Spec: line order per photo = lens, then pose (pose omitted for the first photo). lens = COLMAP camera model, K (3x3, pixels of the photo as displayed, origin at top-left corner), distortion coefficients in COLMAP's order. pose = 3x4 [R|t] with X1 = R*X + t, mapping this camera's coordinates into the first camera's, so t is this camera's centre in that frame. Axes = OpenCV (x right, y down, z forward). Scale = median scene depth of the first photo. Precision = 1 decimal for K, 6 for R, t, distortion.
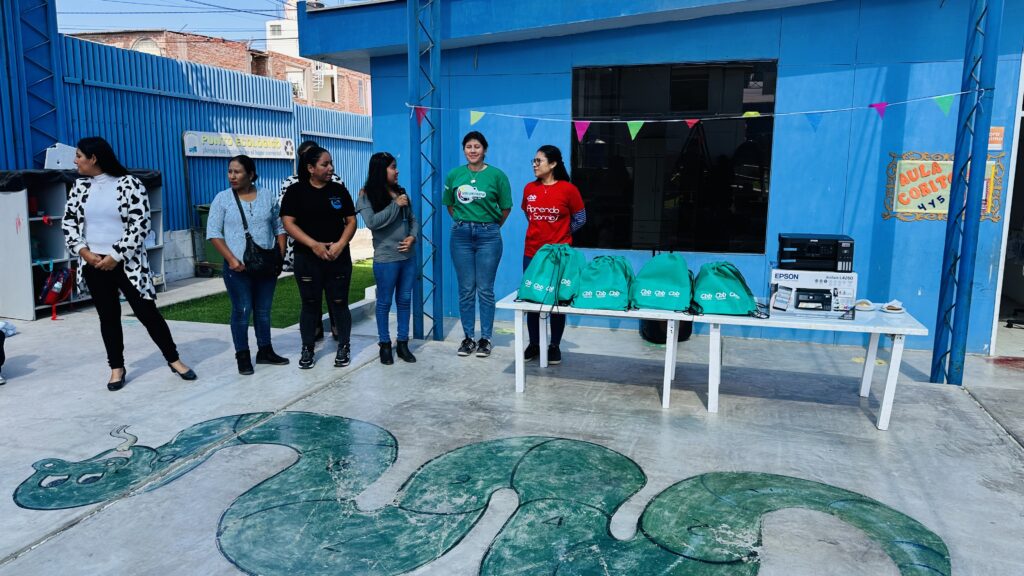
lens RADIAL K [[718.2, 0, 521.4], [0, 718.2, 282.9], [0, 0, 1]] dist [0.087776, -0.123052]
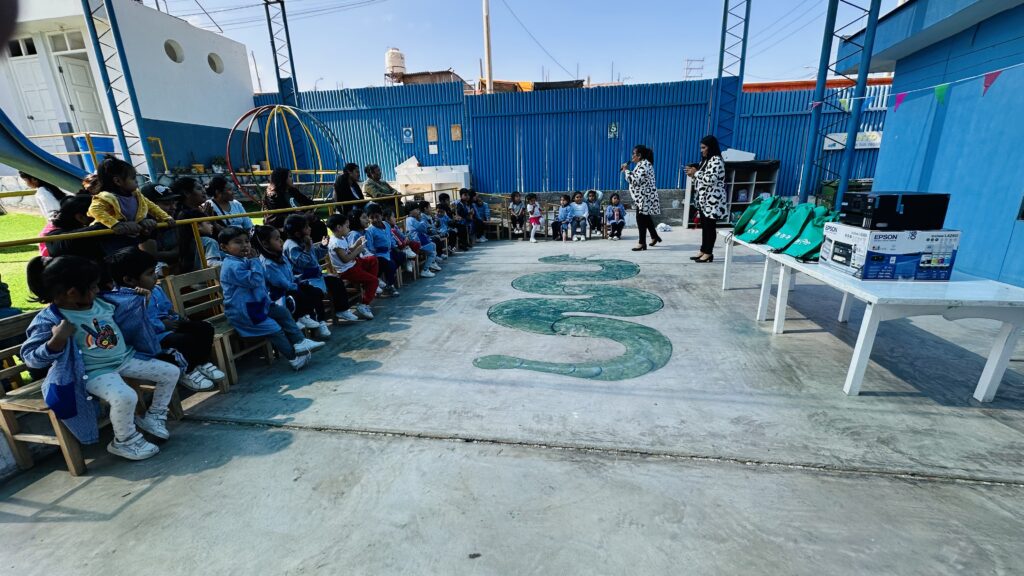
lens RADIAL K [[405.9, 0, 512.4], [0, 405.9, 289.7], [0, 0, 1]] dist [-0.001310, -0.000191]
pose [[0.100236, 0.254622, -0.961832, 1.082653], [-0.125385, 0.962226, 0.241660, -0.009571], [0.987032, 0.096376, 0.128375, 0.542269]]
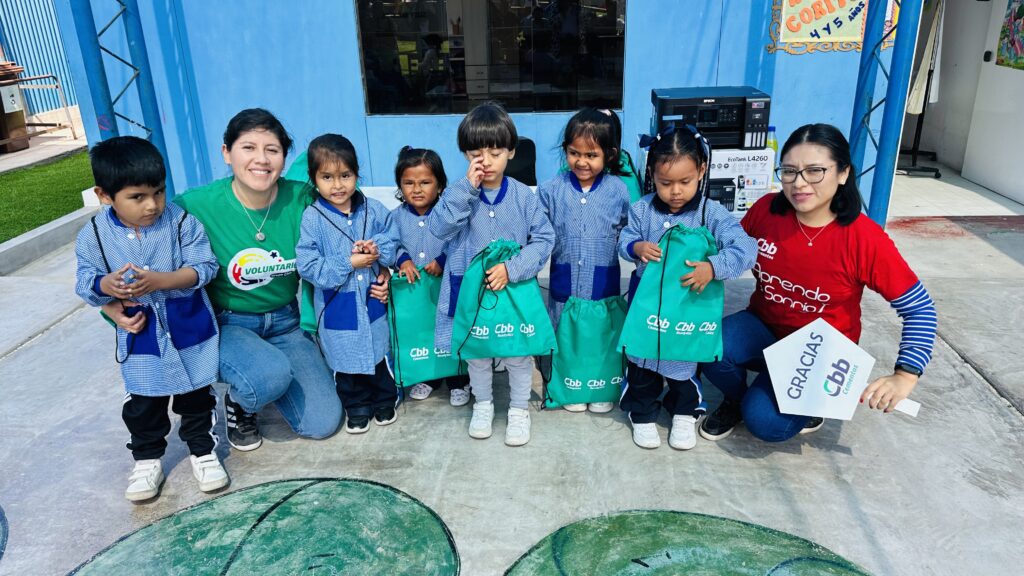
lens RADIAL K [[720.3, 0, 518.7], [0, 720.3, 289.9], [0, 0, 1]] dist [0.001671, -0.007268]
pose [[0.978138, -0.110205, 0.176357, 0.137469], [0.069253, 0.972251, 0.223454, -0.057526], [-0.196089, -0.206356, 0.958627, 0.480520]]
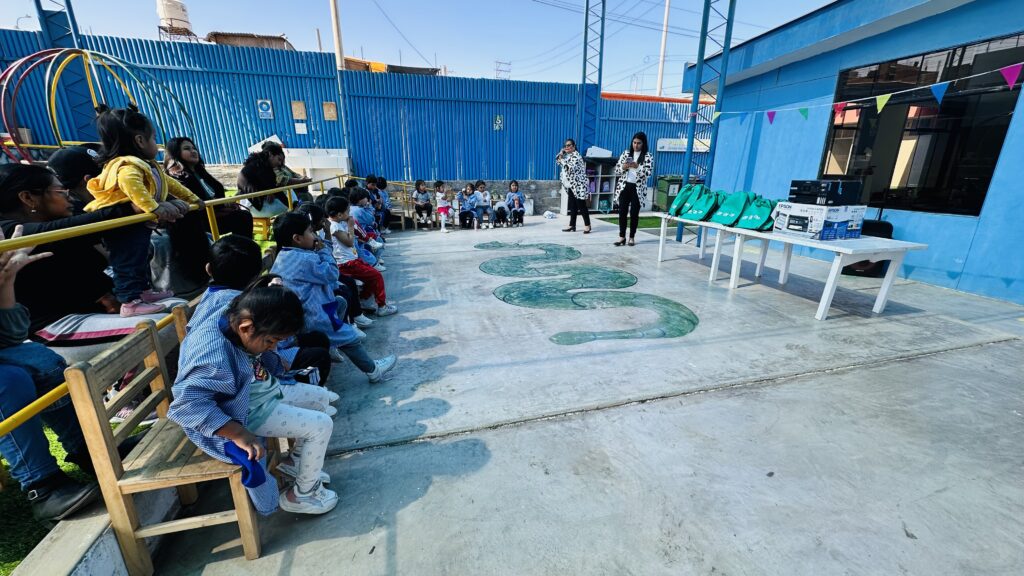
lens RADIAL K [[405.9, 0, 512.4], [0, 405.9, 289.7], [0, 0, 1]] dist [-0.001310, -0.000191]
pose [[0.511544, 0.242005, -0.824474, 0.951961], [-0.132215, 0.970261, 0.202765, 0.073595], [0.849024, 0.005285, 0.528328, 0.089964]]
